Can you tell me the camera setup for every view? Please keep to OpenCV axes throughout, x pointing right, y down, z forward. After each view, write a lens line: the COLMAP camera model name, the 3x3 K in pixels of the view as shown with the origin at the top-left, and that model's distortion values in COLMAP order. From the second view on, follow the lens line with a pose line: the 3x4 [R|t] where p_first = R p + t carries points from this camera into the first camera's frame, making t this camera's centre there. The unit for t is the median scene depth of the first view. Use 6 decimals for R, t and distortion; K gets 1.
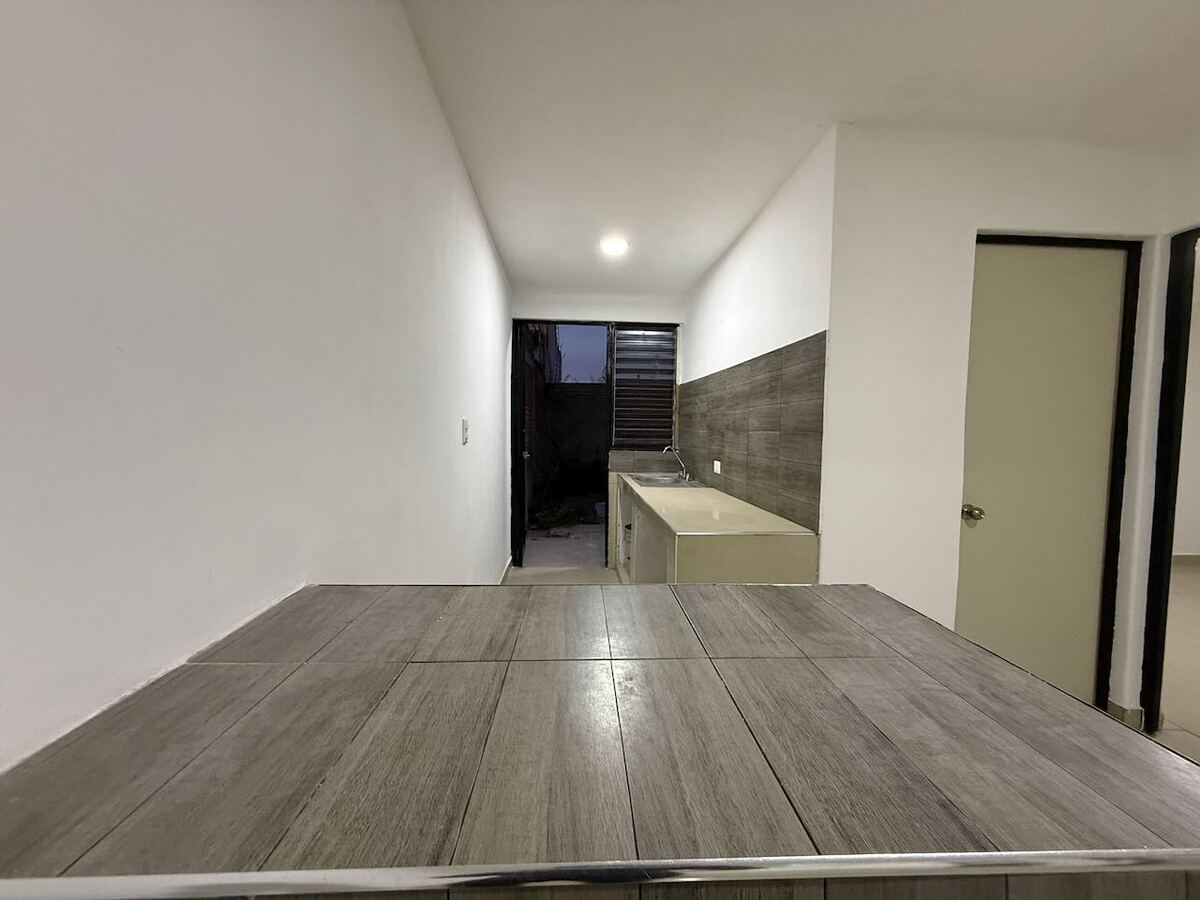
lens RADIAL K [[478.5, 0, 596.0], [0, 478.5, 449.2], [0, 0, 1]] dist [-0.001438, -0.000762]
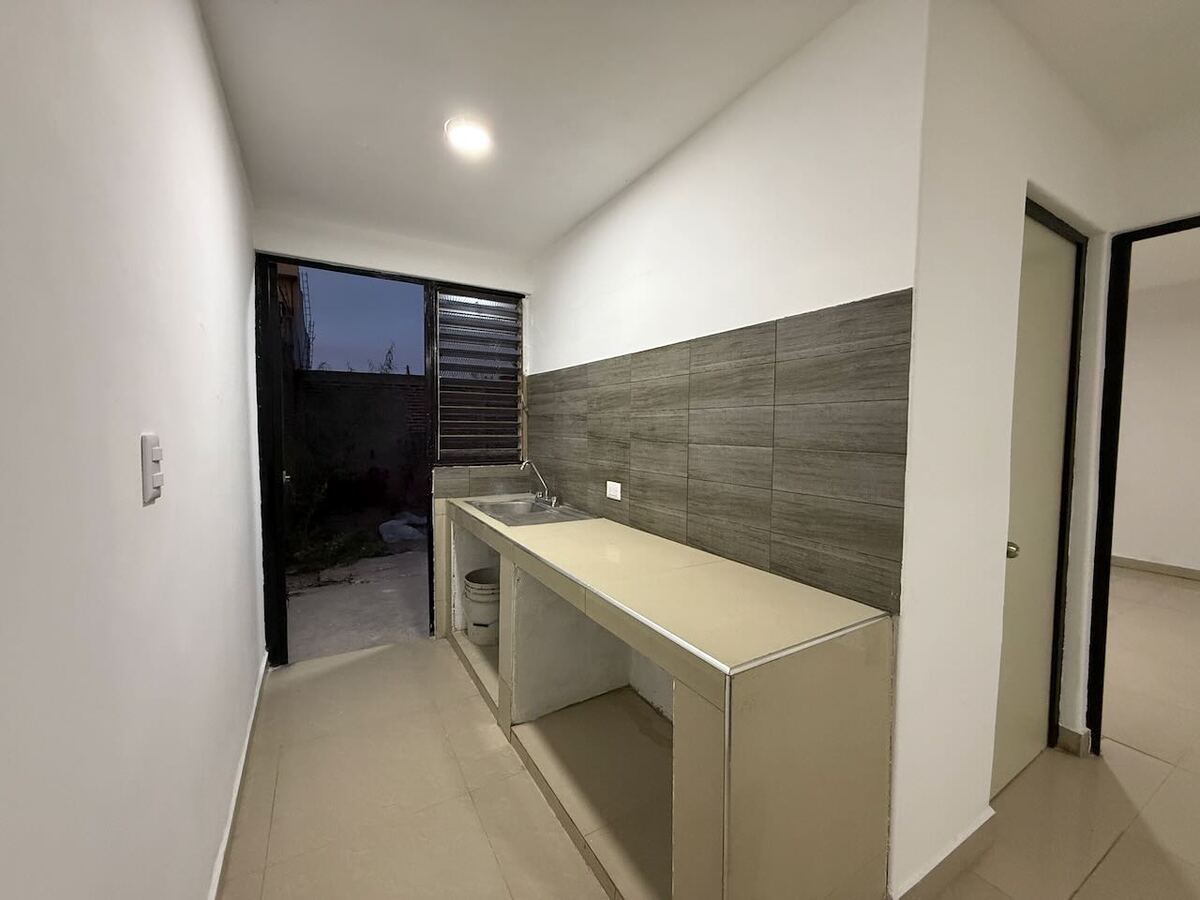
lens RADIAL K [[478.5, 0, 596.8], [0, 478.5, 451.1], [0, 0, 1]] dist [-0.001438, -0.000762]
pose [[0.891132, -0.030077, 0.452746, -0.073924], [0.024961, 0.999539, 0.017273, -0.027205], [-0.453057, -0.004092, 0.891472, 0.285902]]
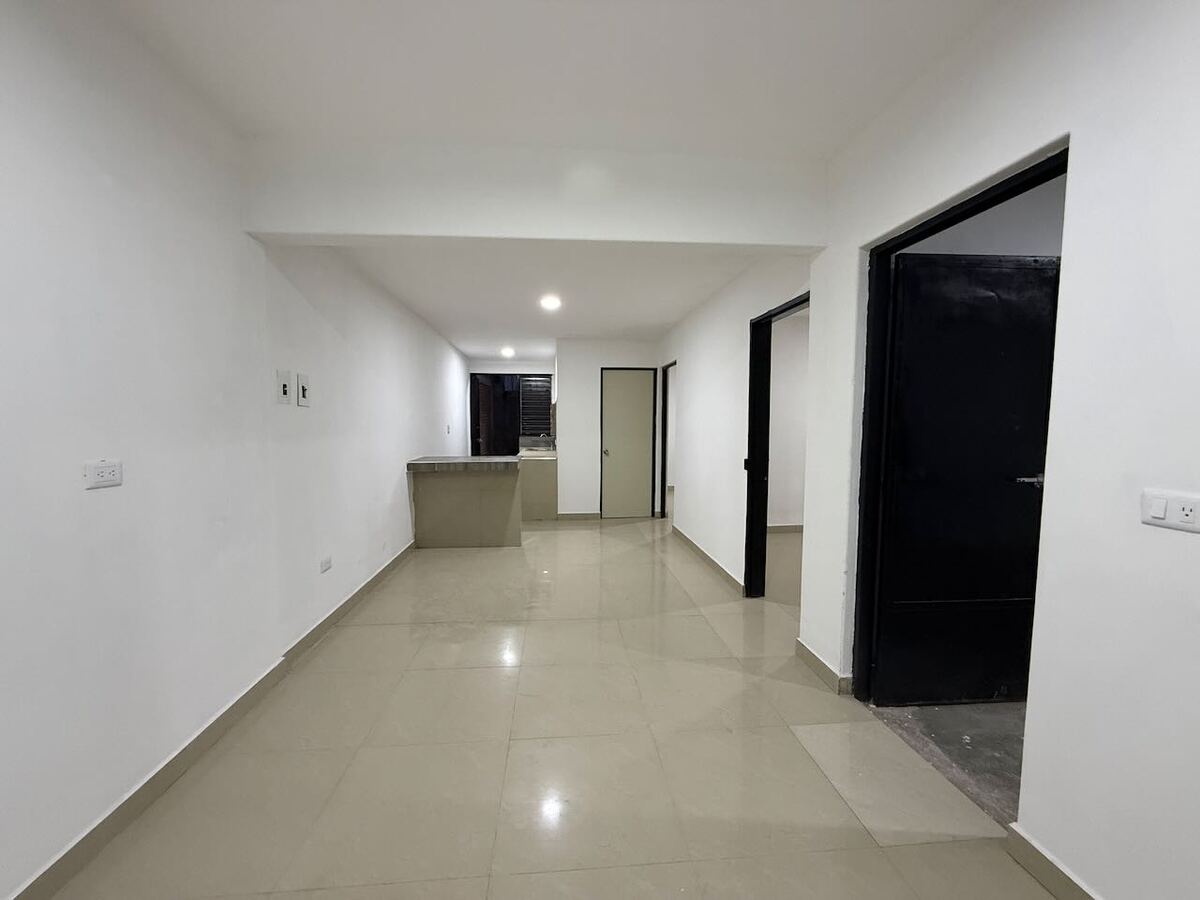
lens RADIAL K [[478.5, 0, 597.7], [0, 478.5, 450.1], [0, 0, 1]] dist [-0.001438, -0.000762]
pose [[0.998871, -0.013528, 0.045540, 0.275248], [0.012895, 0.999817, 0.014148, 0.036425], [-0.045723, -0.013545, 0.998862, -1.081711]]
